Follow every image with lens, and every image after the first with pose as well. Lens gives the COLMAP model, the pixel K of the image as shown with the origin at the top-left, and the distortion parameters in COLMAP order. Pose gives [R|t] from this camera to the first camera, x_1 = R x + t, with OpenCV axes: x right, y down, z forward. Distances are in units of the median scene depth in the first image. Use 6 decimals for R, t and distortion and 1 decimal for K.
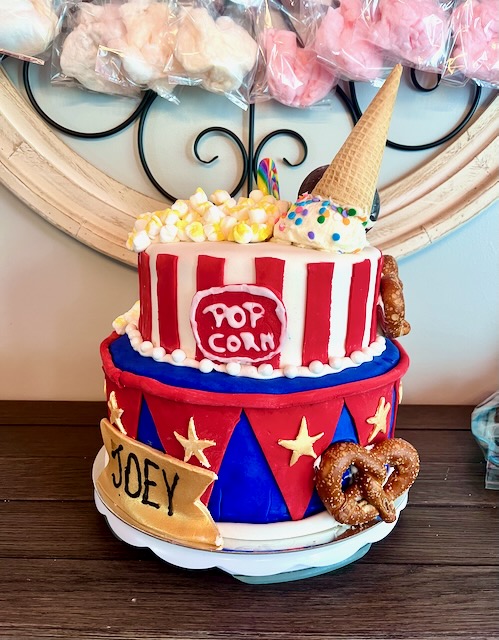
lens RADIAL K [[499.7, 0, 249.2], [0, 499.7, 323.9], [0, 0, 1]] dist [0.013534, -0.014445]
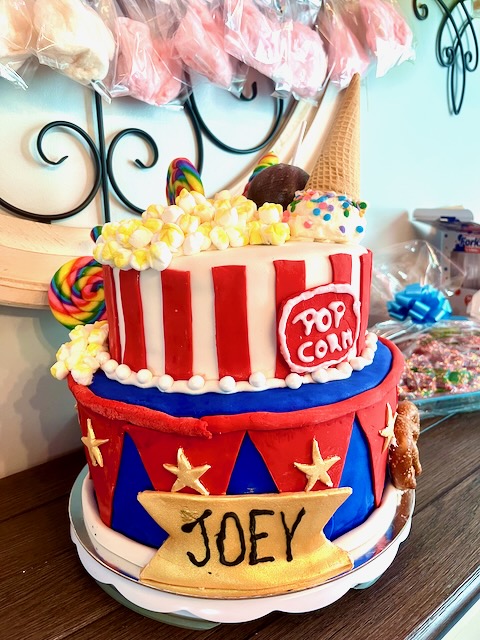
lens RADIAL K [[487.6, 0, 239.9], [0, 487.6, 315.9], [0, 0, 1]] dist [0.008544, -0.010043]
pose [[0.774129, -0.183662, 0.605799, -0.675380], [0.198742, 0.979114, 0.042875, -0.088718], [-0.601021, 0.087207, 0.794461, 0.349673]]
